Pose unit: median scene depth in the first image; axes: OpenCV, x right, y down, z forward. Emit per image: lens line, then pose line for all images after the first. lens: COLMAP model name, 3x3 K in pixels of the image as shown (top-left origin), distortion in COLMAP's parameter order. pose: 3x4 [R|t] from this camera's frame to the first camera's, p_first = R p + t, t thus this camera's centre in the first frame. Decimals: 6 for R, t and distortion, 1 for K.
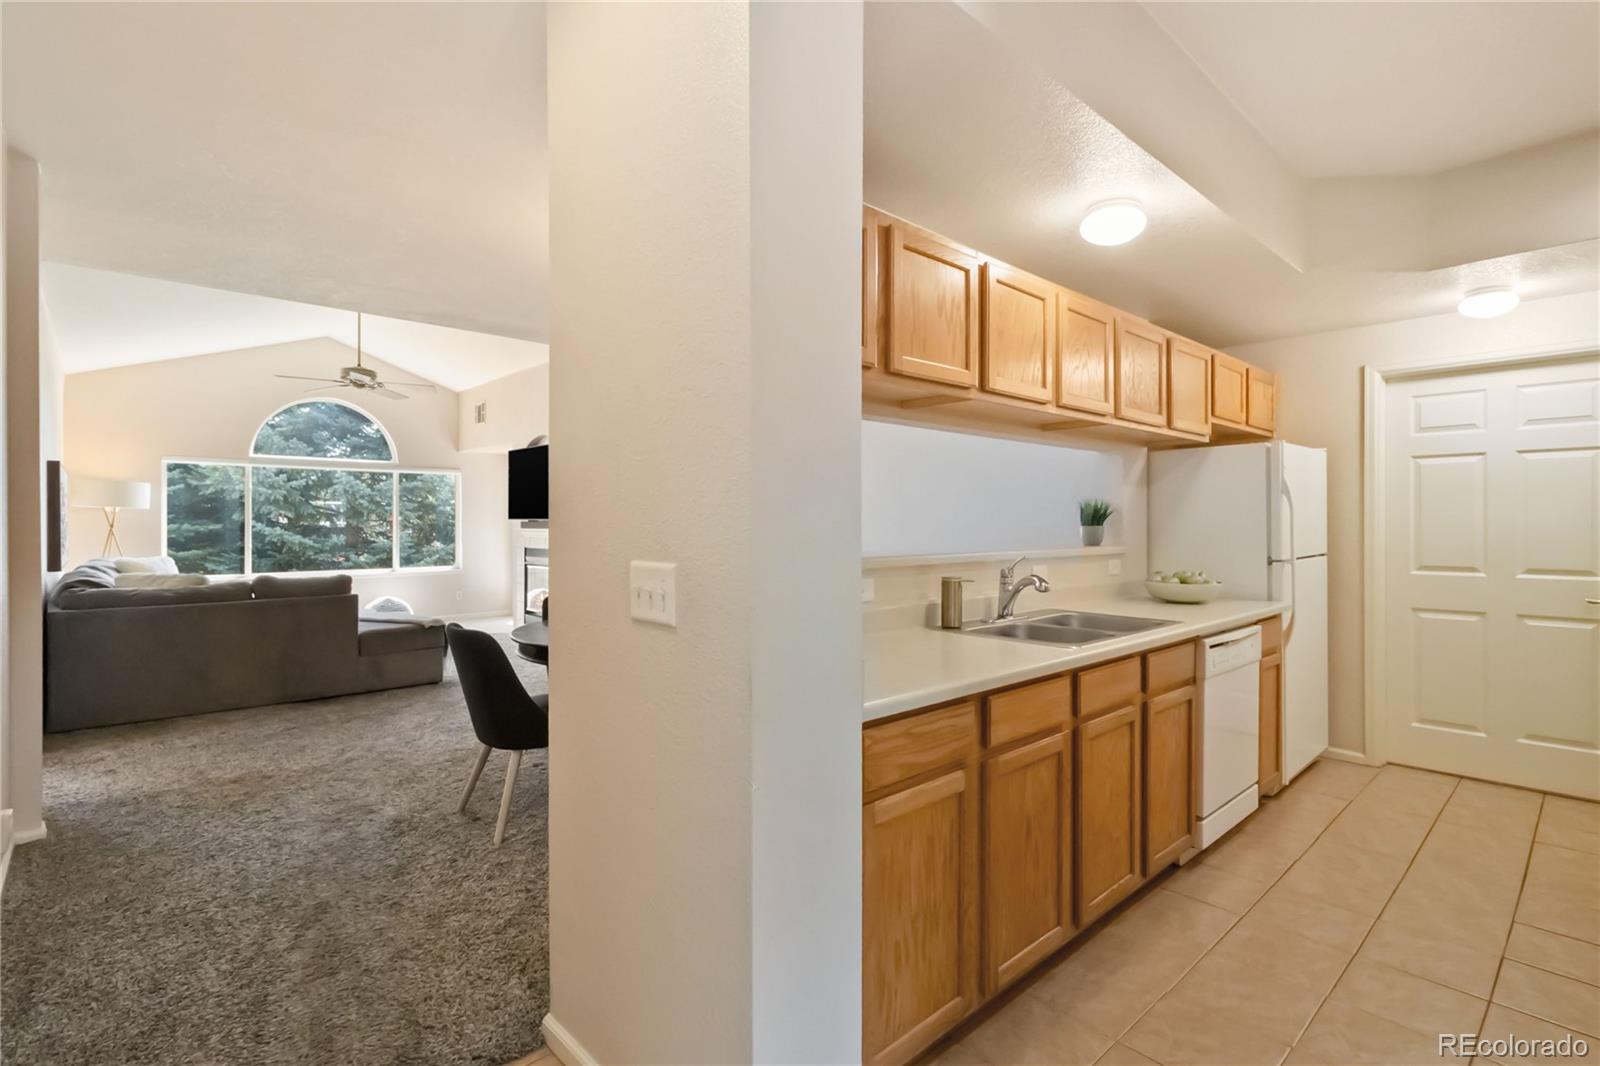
lens RADIAL K [[755.9, 0, 810.7], [0, 755.9, 524.5], [0, 0, 1]] dist [0.002353, 0.000625]
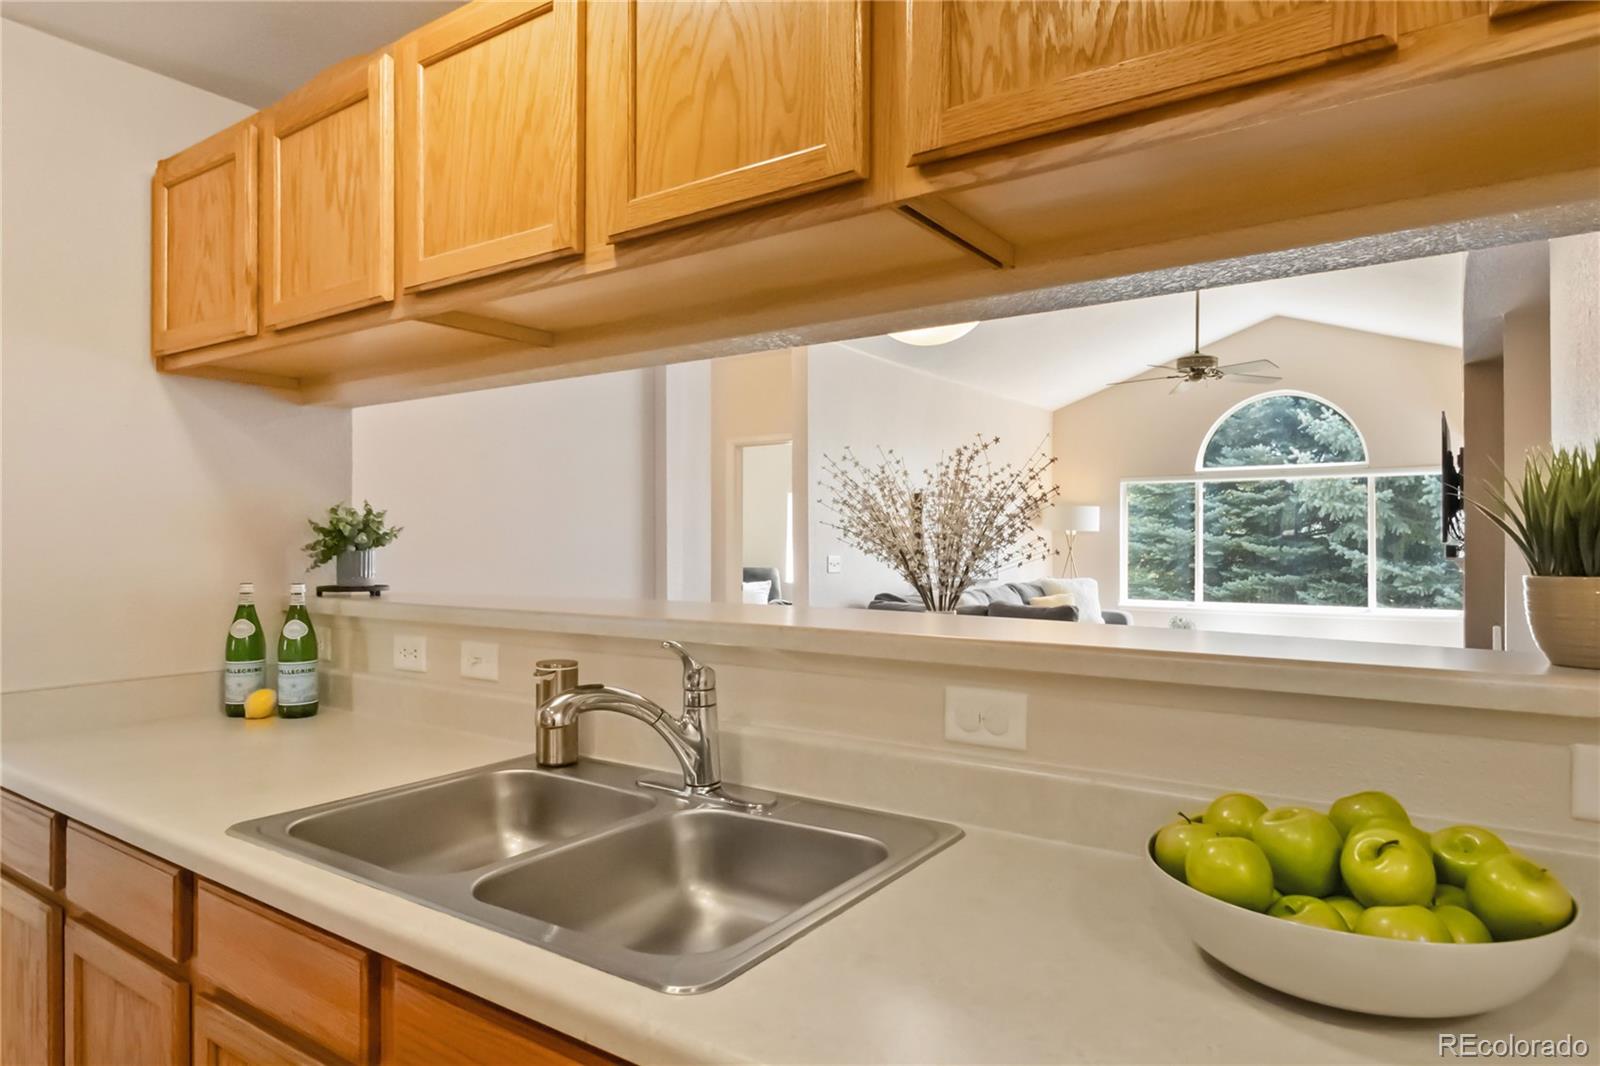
lens RADIAL K [[939.9, 0, 808.5], [0, 939.9, 531.9], [0, 0, 1]] dist [0.002726, 0.001765]
pose [[0.225748, -0.011896, -0.974113, 0.215930], [-0.003041, 0.999912, -0.012916, -0.001942], [0.974181, 0.005879, 0.225692, 0.263533]]
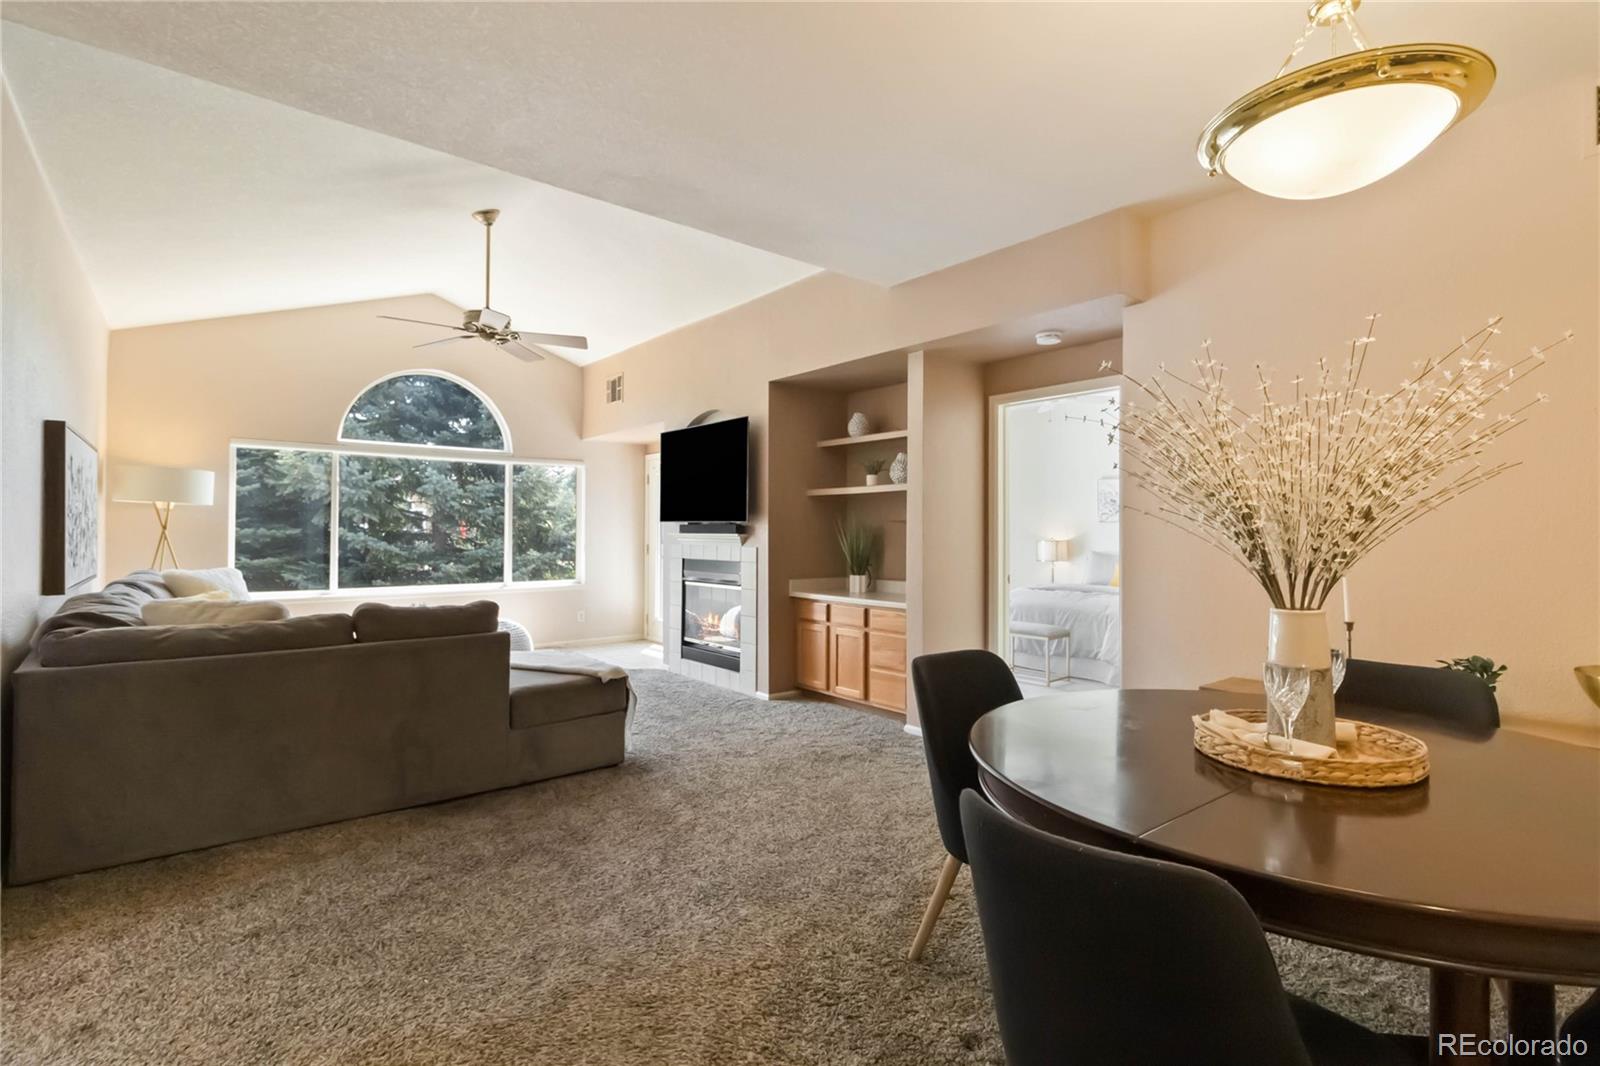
lens RADIAL K [[755.9, 0, 822.8], [0, 755.9, 523.7], [0, 0, 1]] dist [0.002353, 0.000625]
pose [[0.998522, 0.003707, -0.054224, -0.169343], [-0.004454, 0.999897, -0.013659, 0.004399], [0.054167, 0.013881, 0.998435, 0.211477]]
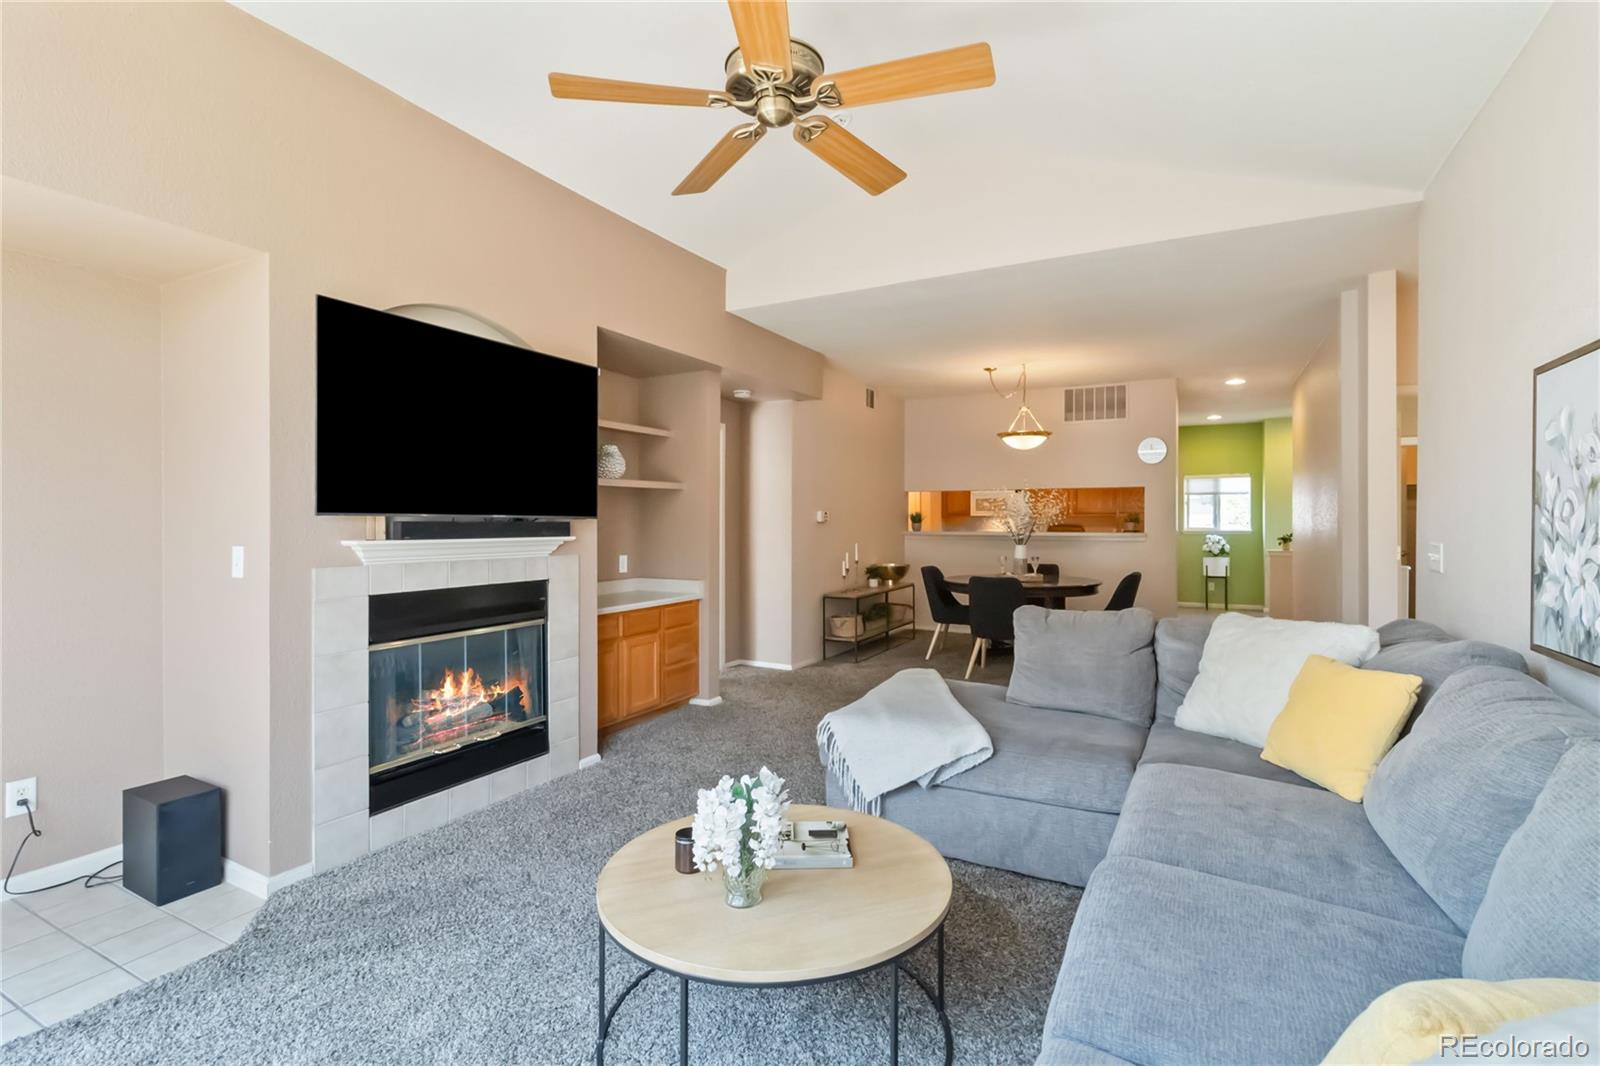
lens RADIAL K [[755.9, 0, 801.9], [0, 755.9, 523.8], [0, 0, 1]] dist [0.002353, 0.000625]
pose [[-0.327439, -0.004028, 0.944864, -0.668752], [-0.000442, 0.999991, 0.004110, -0.003809], [-0.944872, 0.000928, -0.327438, 0.804411]]
